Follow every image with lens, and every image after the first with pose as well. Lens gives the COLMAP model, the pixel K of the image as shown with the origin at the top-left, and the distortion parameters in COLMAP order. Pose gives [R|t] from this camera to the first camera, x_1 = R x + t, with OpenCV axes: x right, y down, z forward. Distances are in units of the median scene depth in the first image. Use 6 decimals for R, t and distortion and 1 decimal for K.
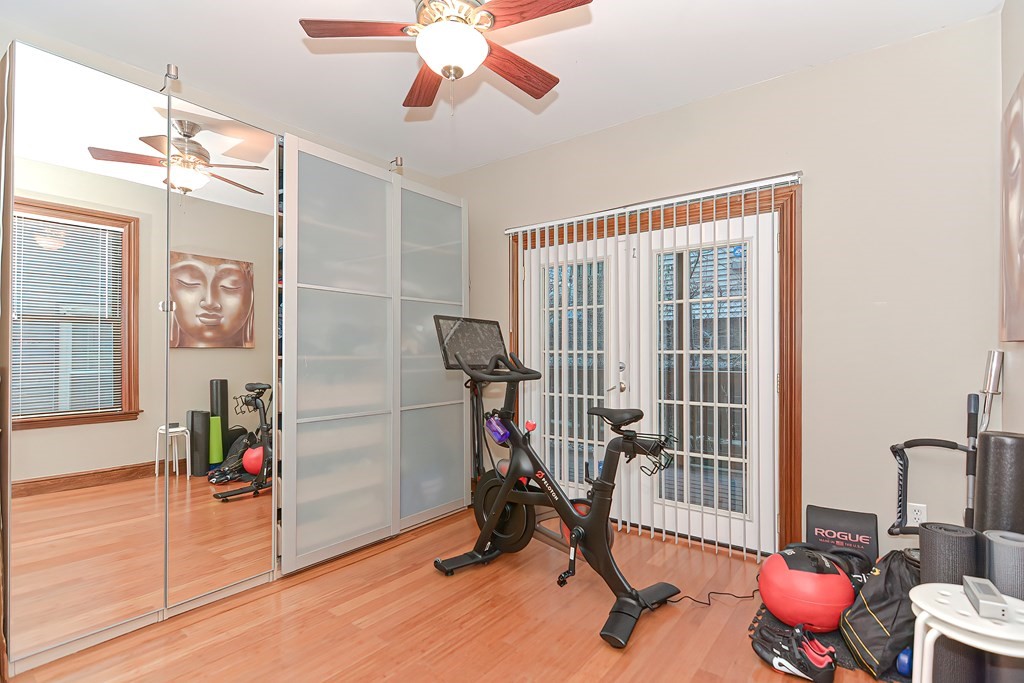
lens RADIAL K [[502.0, 0, 513.3], [0, 502.0, 344.8], [0, 0, 1]] dist [0.020385, -0.012587]
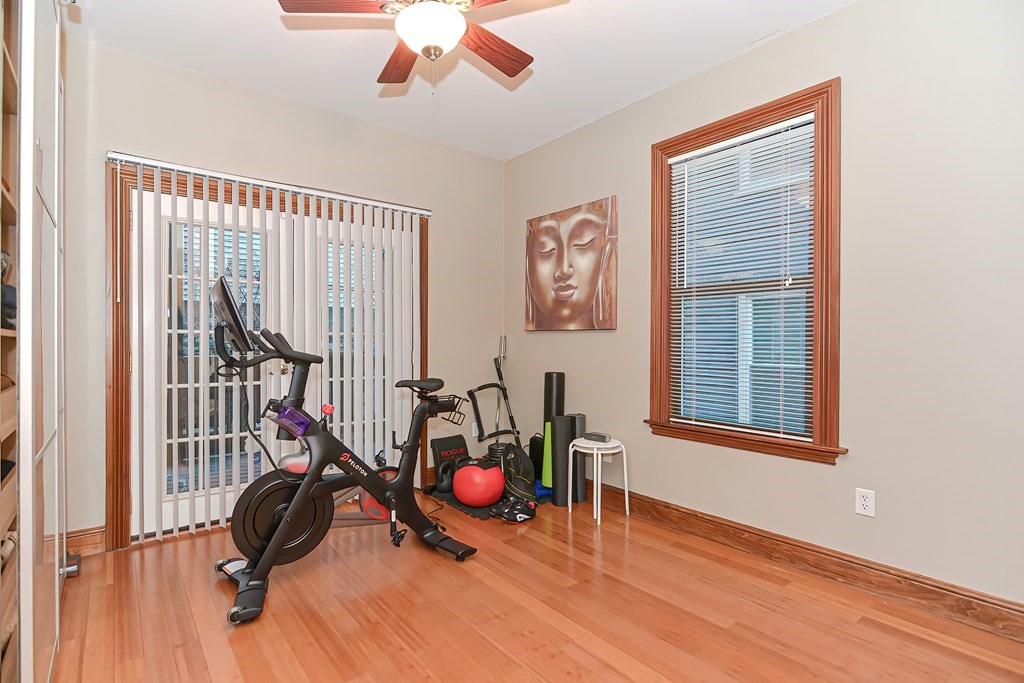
lens RADIAL K [[497.0, 0, 514.4], [0, 497.0, 341.1], [0, 0, 1]] dist [0.026038, -0.016078]
pose [[0.245382, 0.004049, 0.969418, -0.815643], [-0.021128, 0.999776, 0.001172, 0.025366], [-0.969196, -0.020769, 0.245412, 0.453610]]
